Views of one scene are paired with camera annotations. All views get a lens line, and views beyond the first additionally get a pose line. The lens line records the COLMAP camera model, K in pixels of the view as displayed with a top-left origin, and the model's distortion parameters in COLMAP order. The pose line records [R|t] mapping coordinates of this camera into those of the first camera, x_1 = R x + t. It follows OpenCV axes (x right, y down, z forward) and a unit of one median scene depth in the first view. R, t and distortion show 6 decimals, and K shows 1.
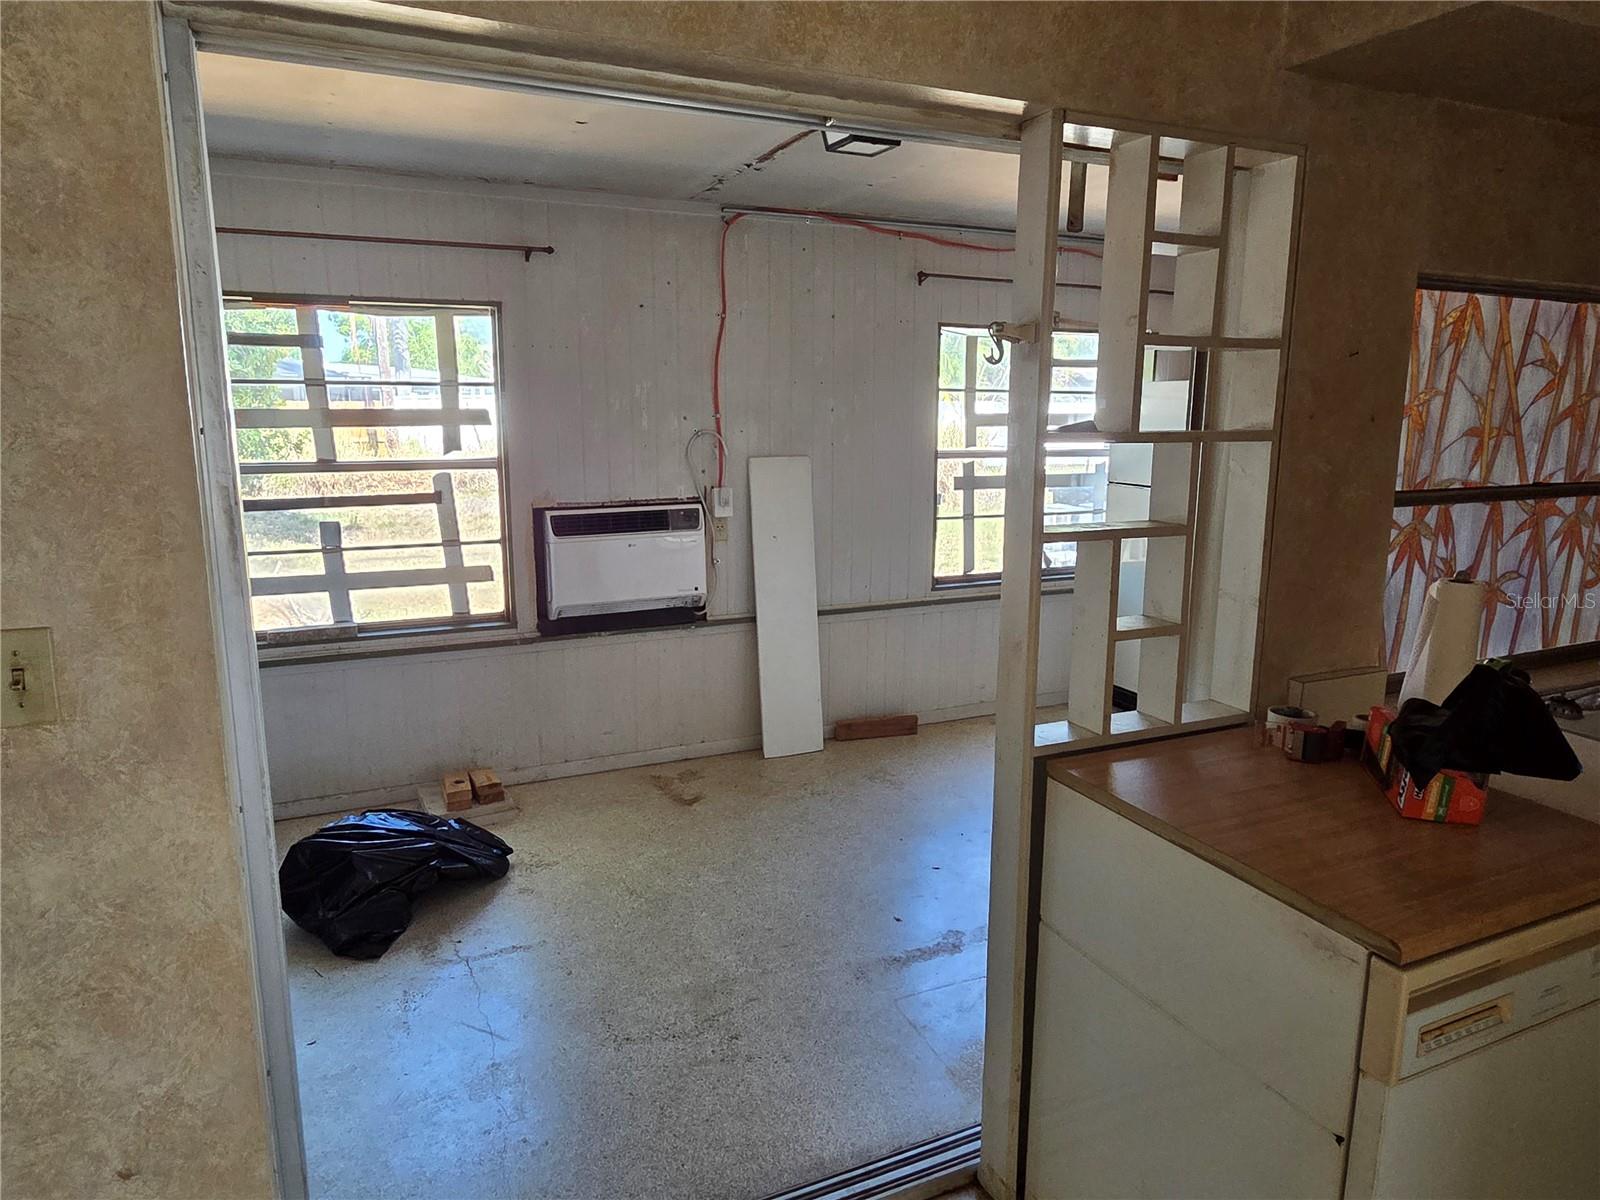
lens RADIAL K [[986.6, 0, 793.2], [0, 986.6, 598.3], [0, 0, 1]] dist [-0.003713, -0.000016]
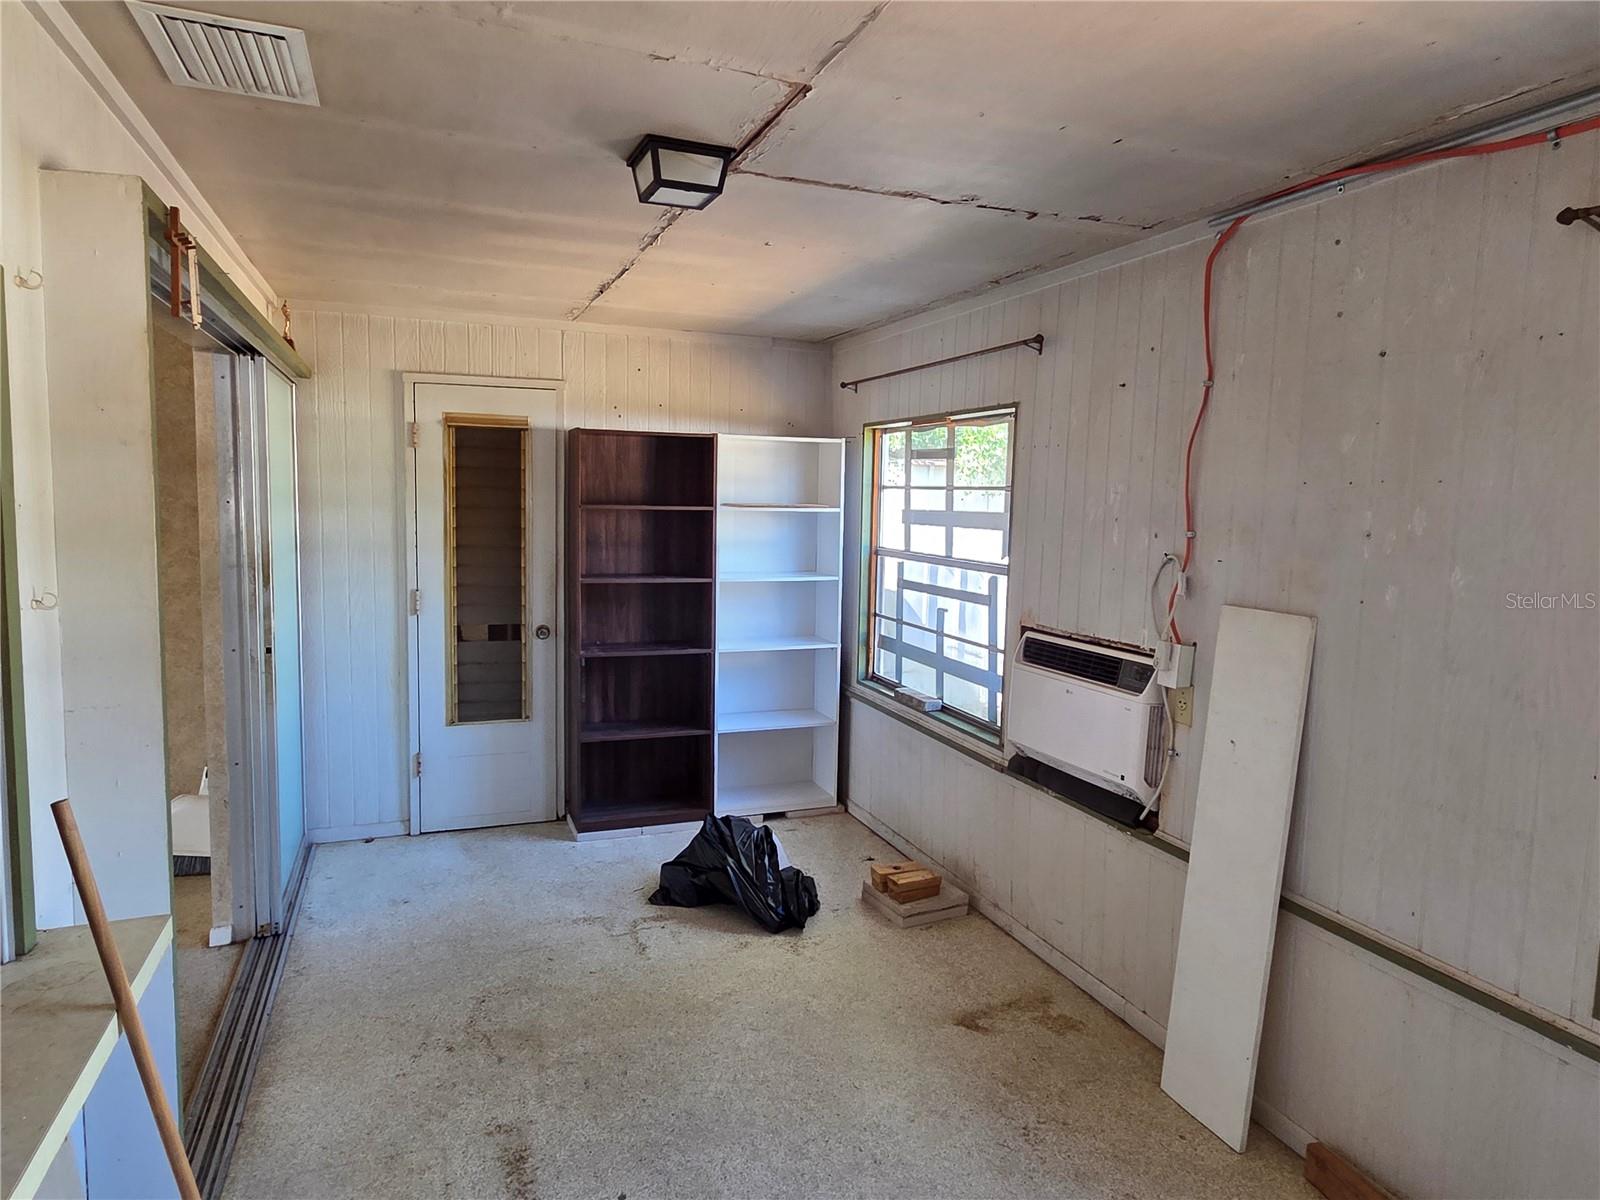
lens RADIAL K [[986.6, 0, 793.8], [0, 986.6, 587.5], [0, 0, 1]] dist [-0.003713, -0.000016]
pose [[-0.061210, 0.094217, -0.993668, 0.627781], [-0.207443, 0.972596, 0.104998, -0.174405], [0.976330, 0.212556, -0.039988, 0.821559]]
